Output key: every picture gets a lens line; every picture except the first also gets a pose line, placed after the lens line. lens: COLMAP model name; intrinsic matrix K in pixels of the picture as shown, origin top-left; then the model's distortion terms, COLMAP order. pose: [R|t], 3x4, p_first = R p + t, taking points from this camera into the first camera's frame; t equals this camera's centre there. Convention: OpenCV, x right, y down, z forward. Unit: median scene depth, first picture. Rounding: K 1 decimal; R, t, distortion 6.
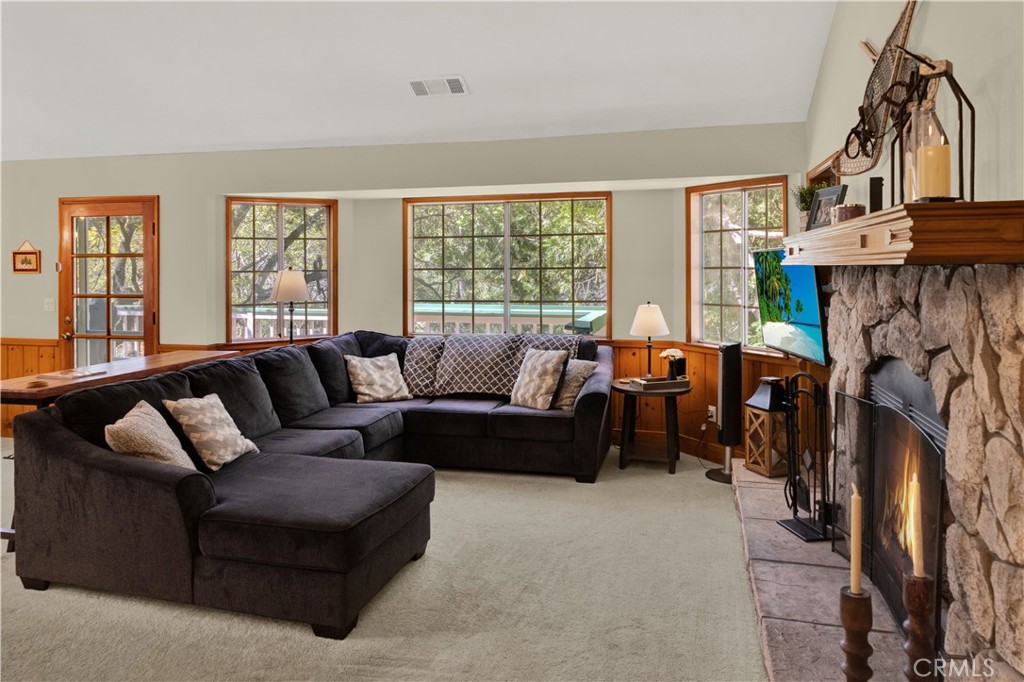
lens RADIAL K [[697.7, 0, 515.5], [0, 697.7, 272.4], [0, 0, 1]] dist [0.000484, 0.001877]
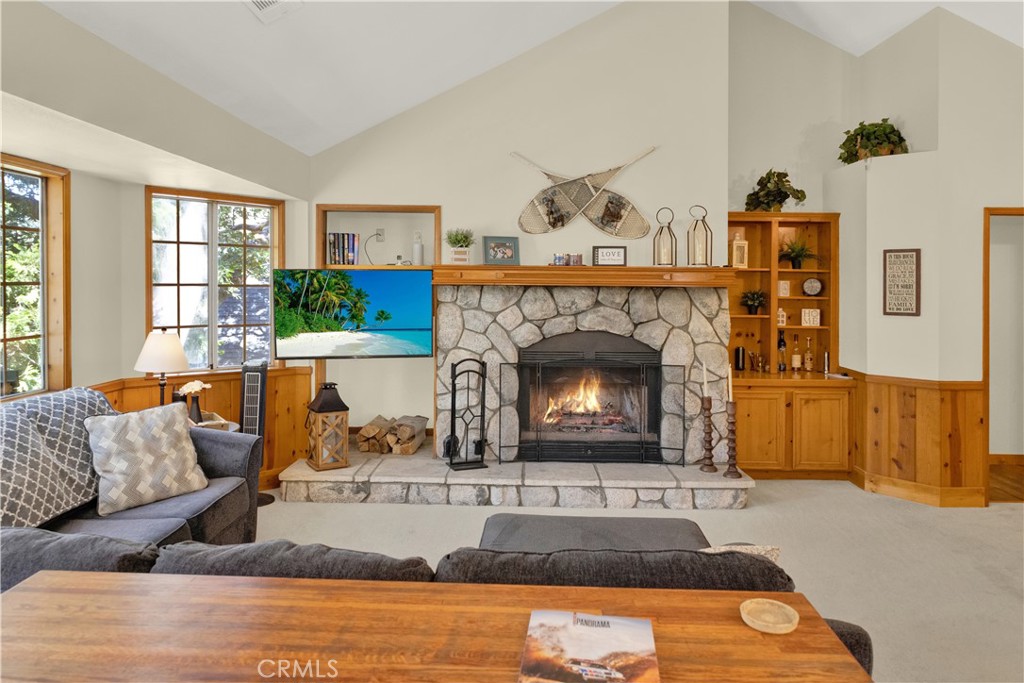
lens RADIAL K [[690.7, 0, 516.9], [0, 690.7, 286.0], [0, 0, 1]] dist [-0.007202, 0.002817]
pose [[-0.228965, -0.000186, 0.973435, -0.691163], [-0.000482, 1.000000, 0.000078, -0.005309], [-0.973434, -0.000452, -0.228965, 0.836723]]
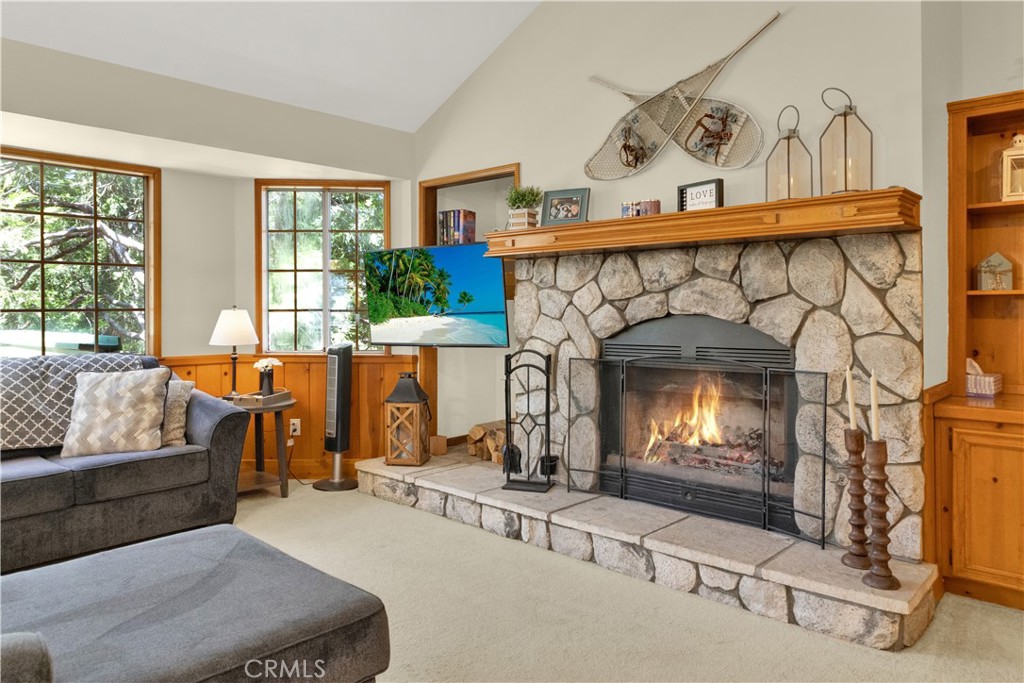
lens RADIAL K [[686.3, 0, 511.9], [0, 686.3, 308.9], [0, 0, 1]] dist [-0.004085, 0.000762]
pose [[0.477404, 0.005650, 0.878666, -0.399047], [0.008136, 0.999908, -0.010849, 0.061110], [-0.878646, 0.012328, 0.477314, 0.327190]]
